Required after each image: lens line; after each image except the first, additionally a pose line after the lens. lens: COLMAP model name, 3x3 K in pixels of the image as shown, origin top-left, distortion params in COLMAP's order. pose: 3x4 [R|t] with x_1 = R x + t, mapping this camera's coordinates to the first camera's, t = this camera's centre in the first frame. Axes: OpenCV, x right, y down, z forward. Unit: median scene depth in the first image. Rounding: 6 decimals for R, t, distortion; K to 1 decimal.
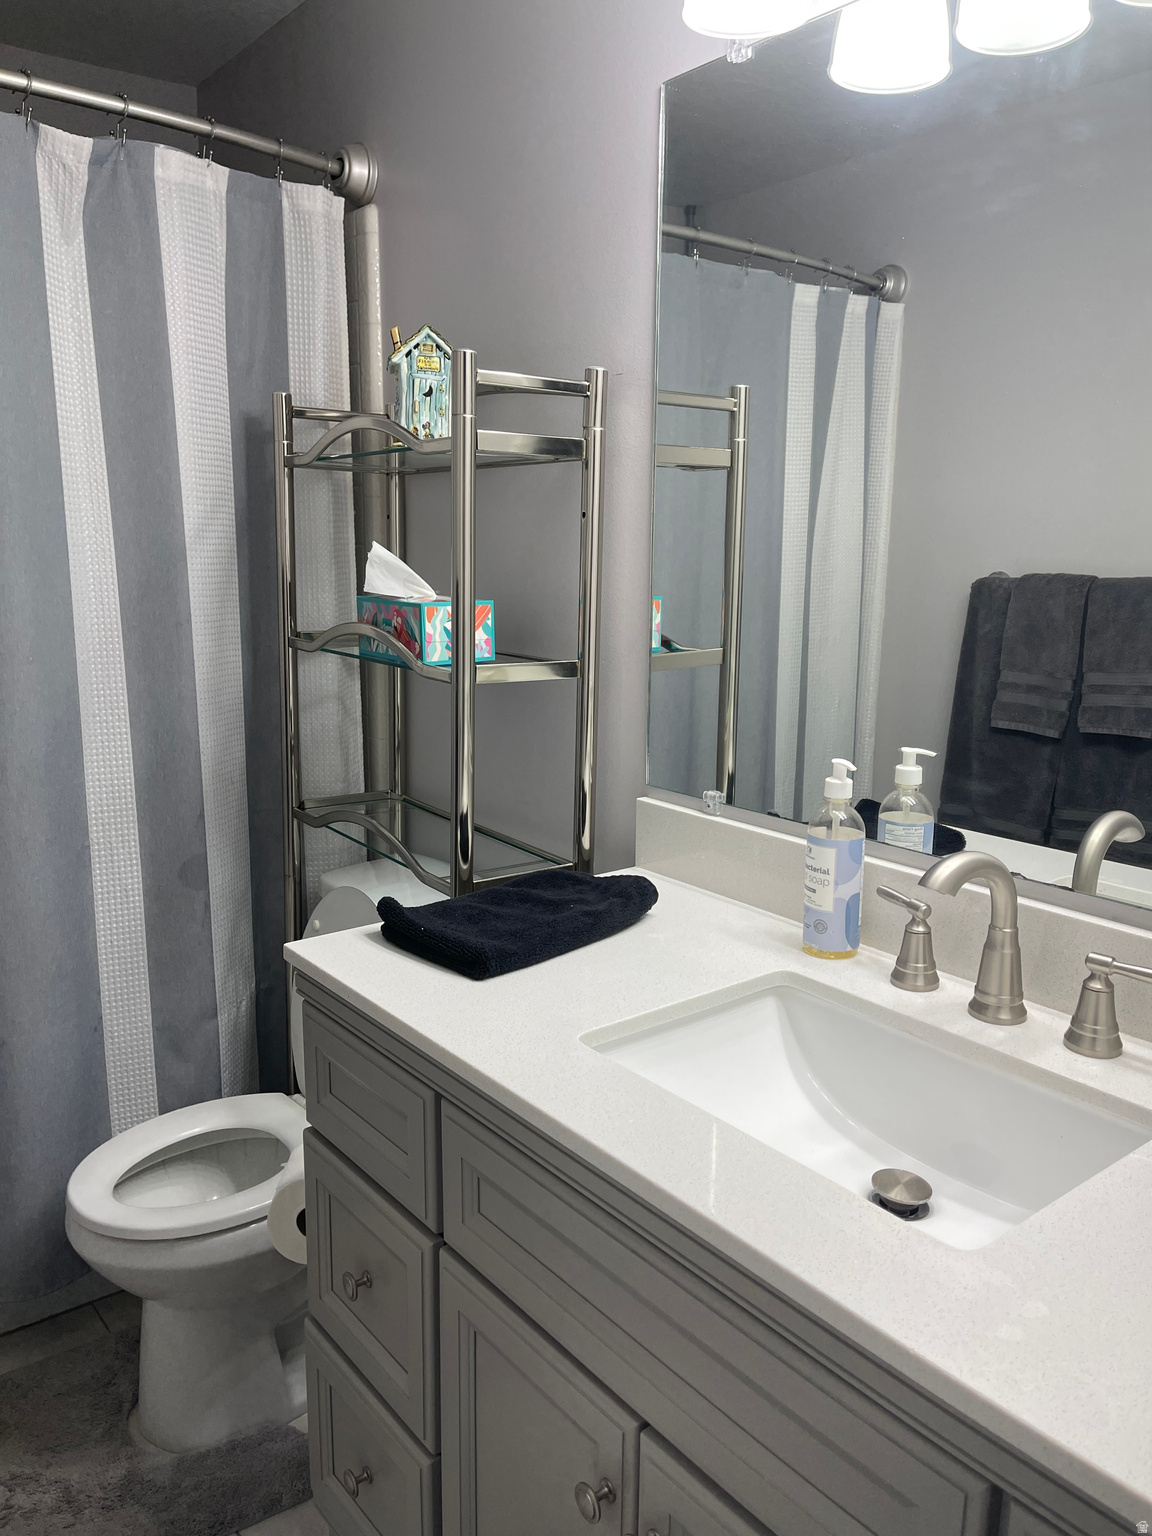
lens RADIAL K [[1156.7, 0, 586.5], [0, 1156.7, 768.3], [0, 0, 1]] dist [0.082895, -0.108063]
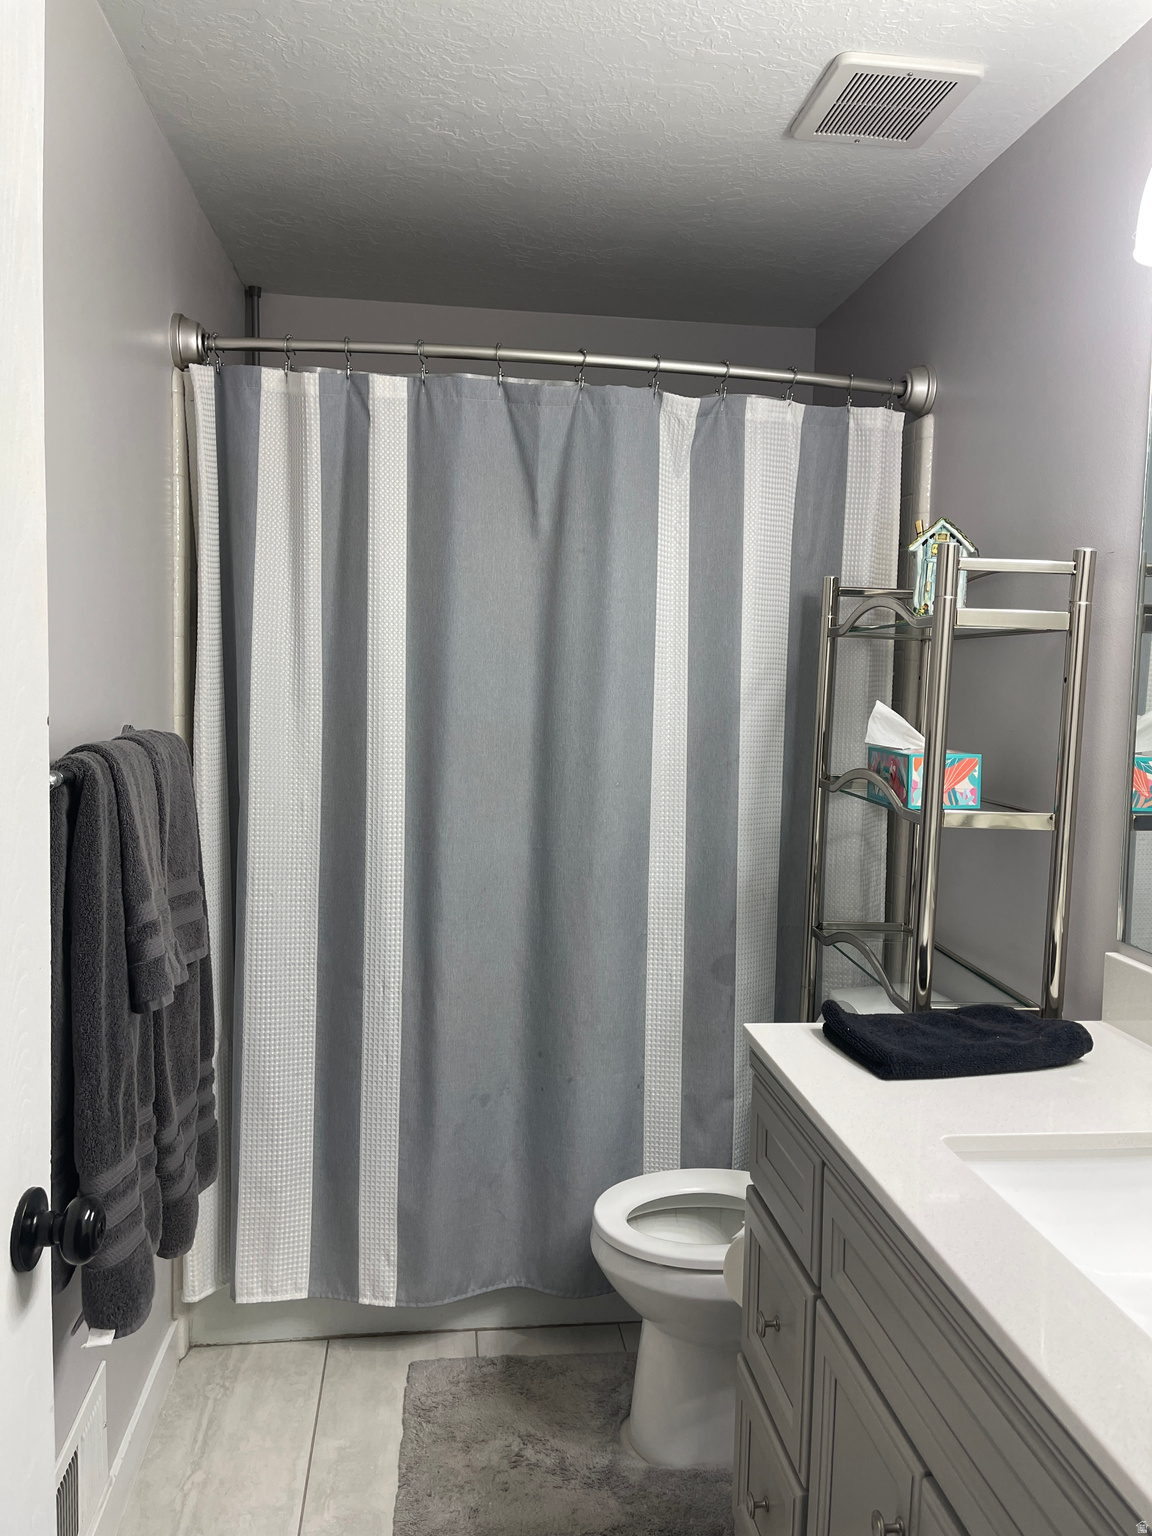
lens RADIAL K [[1156.7, 0, 586.2], [0, 1156.7, 776.9], [0, 0, 1]] dist [0.082895, -0.108063]
pose [[0.852479, 0.057834, -0.519552, 0.175478], [-0.118787, 0.989293, -0.084783, 0.014072], [0.509086, 0.133992, 0.850222, -0.126627]]
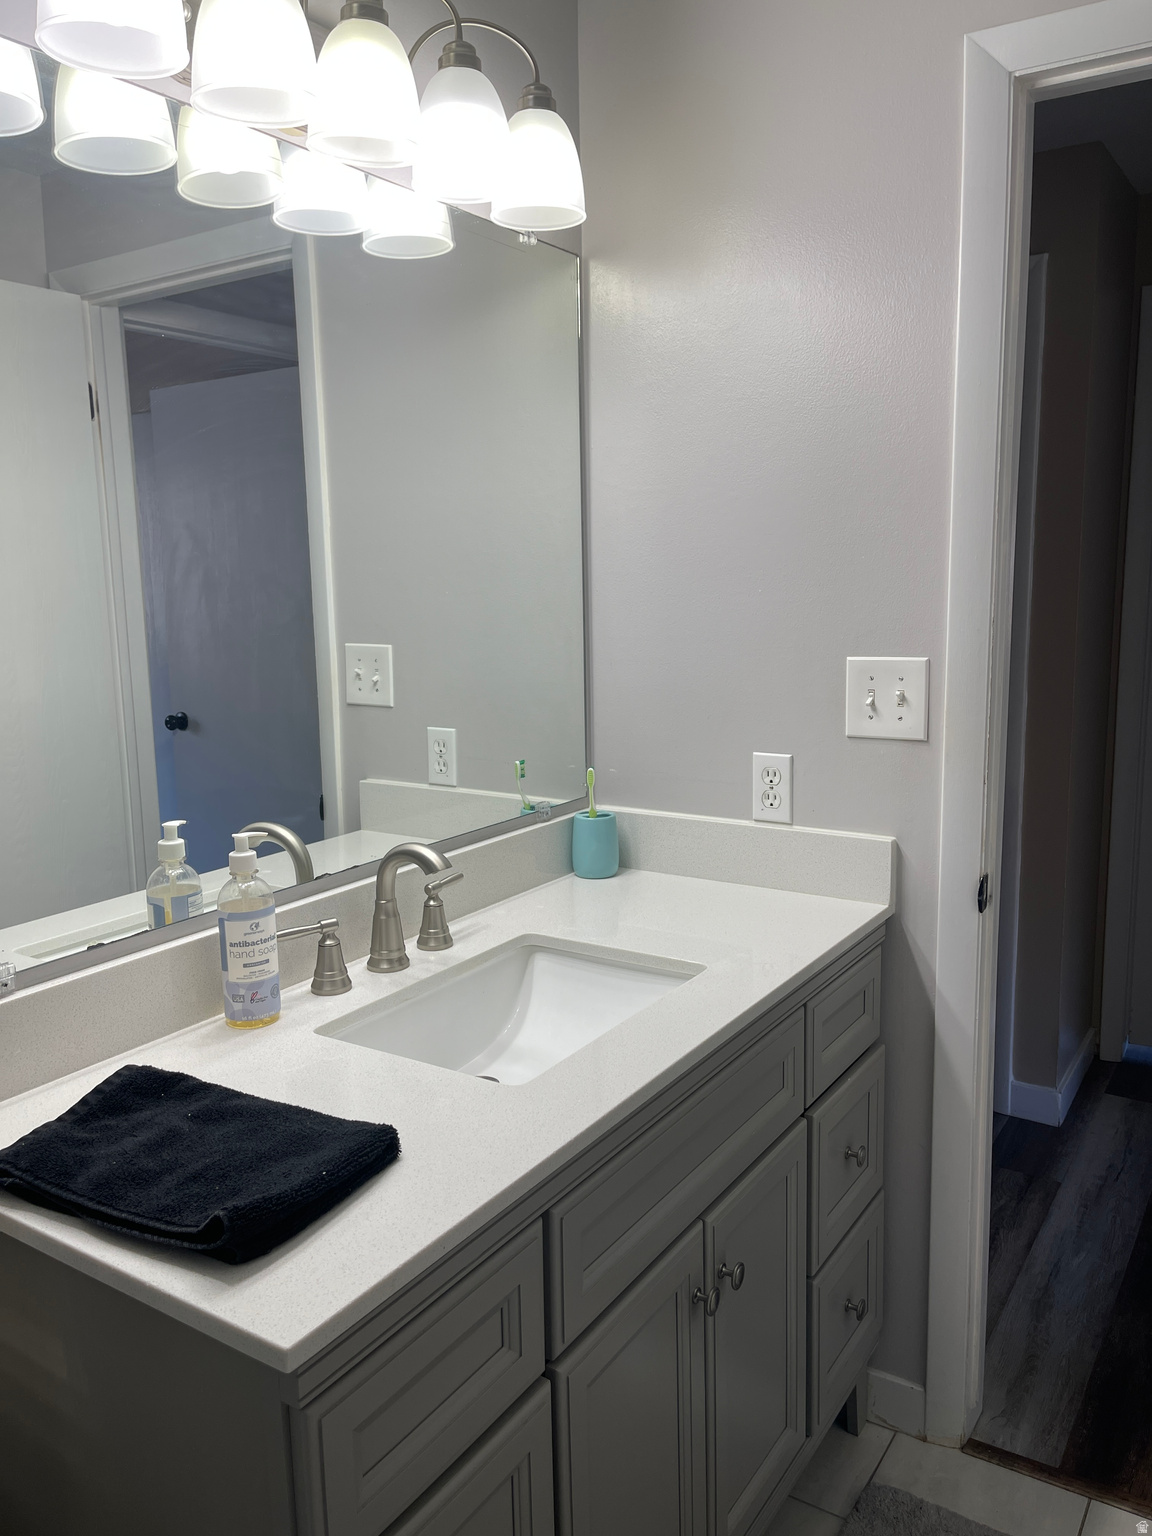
lens RADIAL K [[1156.7, 0, 575.2], [0, 1156.7, 765.6], [0, 0, 1]] dist [0.082895, -0.108063]
pose [[-0.304543, -0.151826, 0.940321, -0.645963], [0.205866, 0.953389, 0.220610, -0.179776], [-0.929985, 0.260765, -0.259092, 0.750776]]
